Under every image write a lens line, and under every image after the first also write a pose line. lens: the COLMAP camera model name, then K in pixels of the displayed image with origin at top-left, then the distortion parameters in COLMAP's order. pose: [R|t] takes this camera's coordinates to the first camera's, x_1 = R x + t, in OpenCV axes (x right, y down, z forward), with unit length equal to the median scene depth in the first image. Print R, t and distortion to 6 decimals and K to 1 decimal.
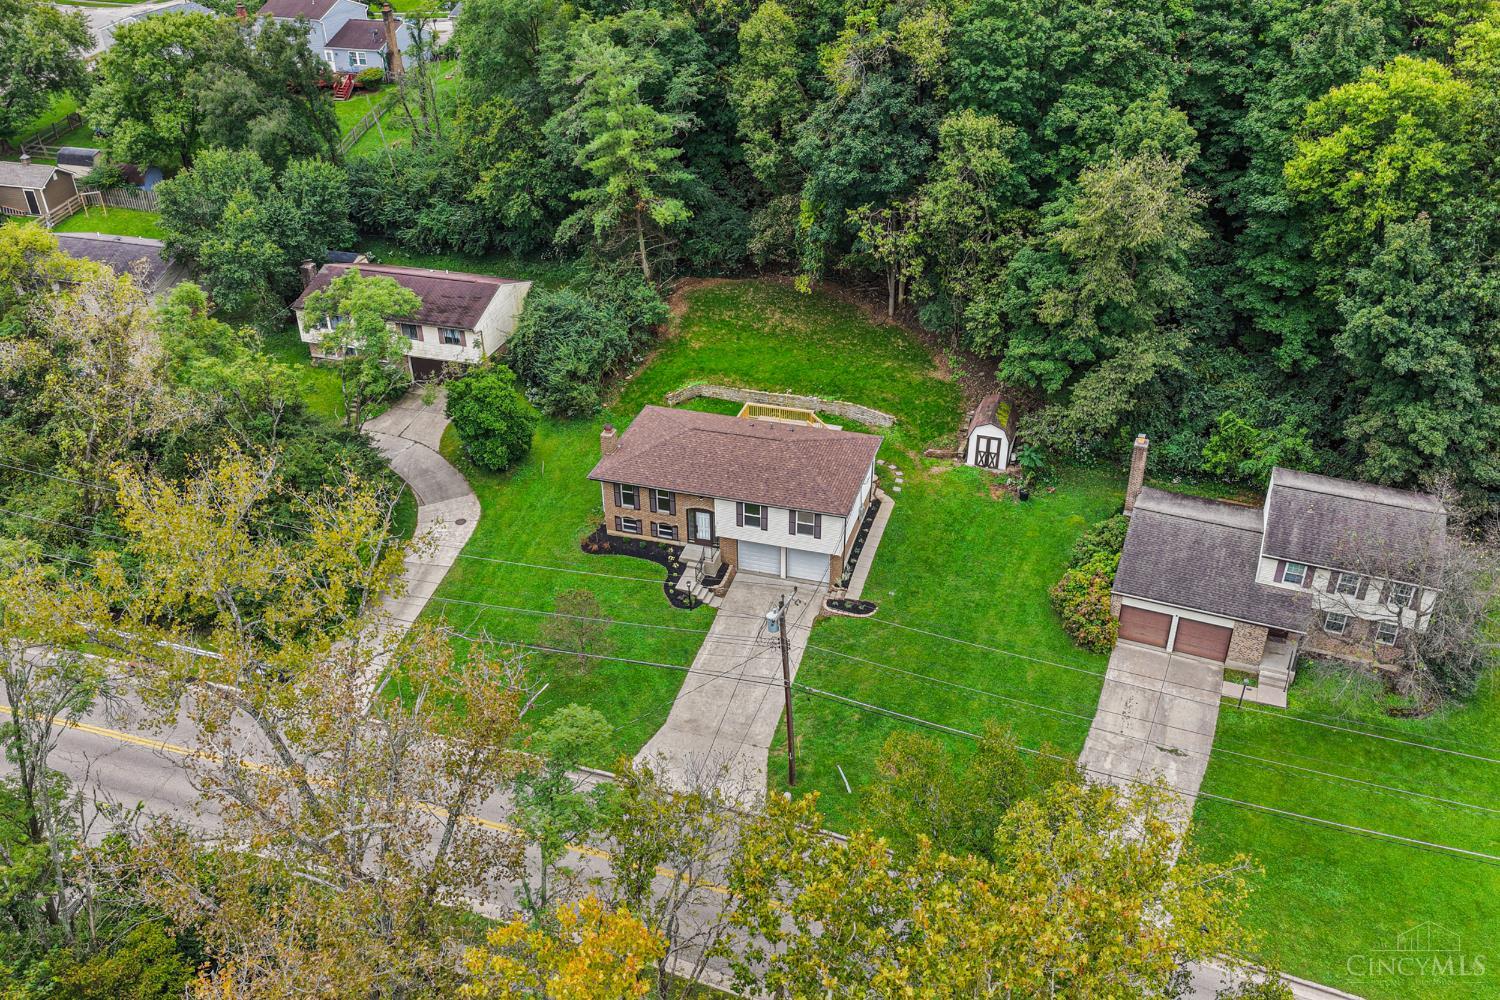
lens RADIAL K [[1243.0, 0, 750.0], [0, 1243.0, 500.0], [0, 0, 1]] dist [0.003776, 0.004011]
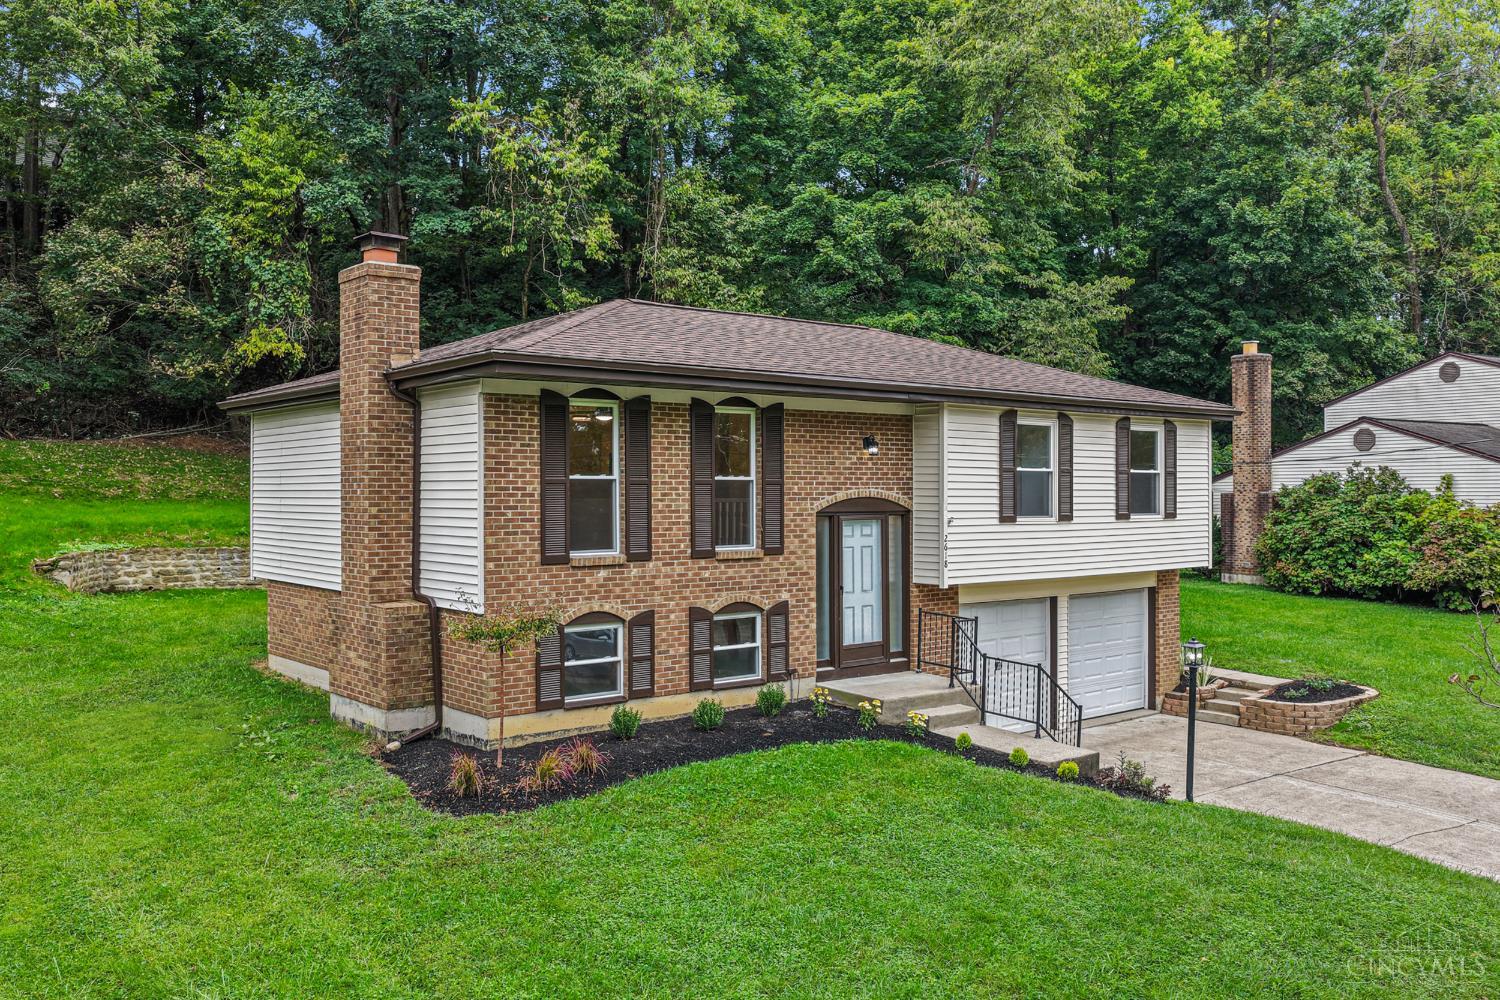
lens RADIAL K [[1243.0, 0, 750.0], [0, 1243.0, 500.0], [0, 0, 1]] dist [0.003776, 0.004011]
pose [[0.552389, -0.000677, 0.833586, -0.259369], [0.438000, 0.851066, -0.289556, 0.069493], [-0.709241, 0.525058, 0.470416, 0.887237]]
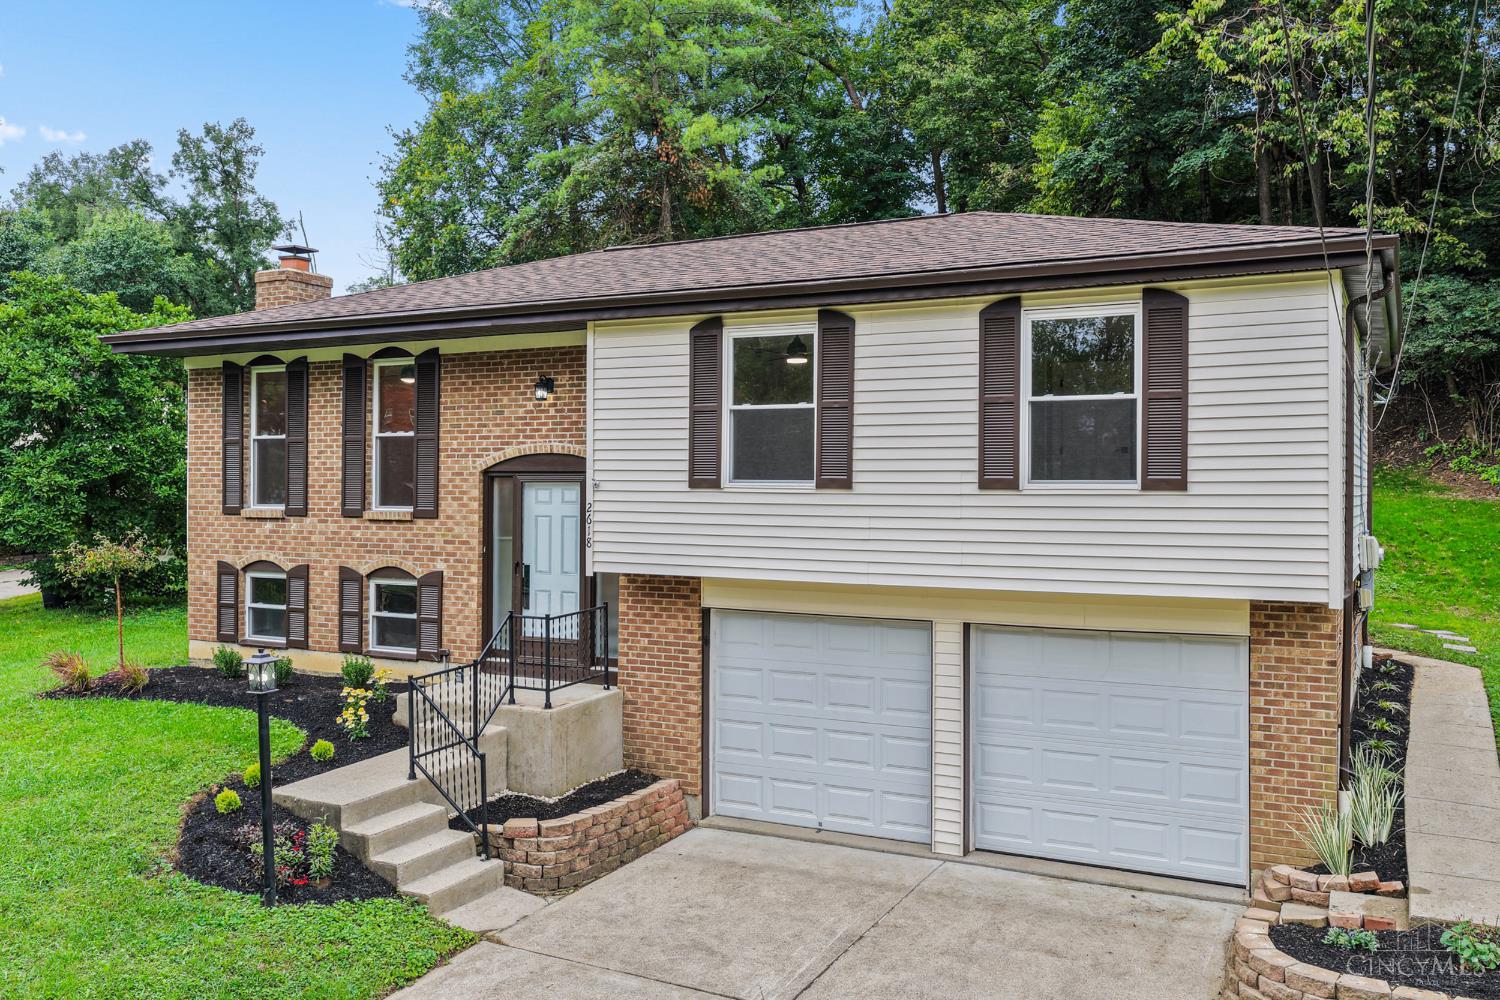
lens RADIAL K [[1250.9, 0, 749.2], [0, 1250.9, 480.4], [0, 0, 1]] dist [-0.006265, 0.014741]
pose [[0.982875, 0.009282, -0.184041, 0.030455], [-0.106080, 0.845150, -0.523898, 0.111712], [0.150680, 0.534449, 0.831661, 0.829071]]
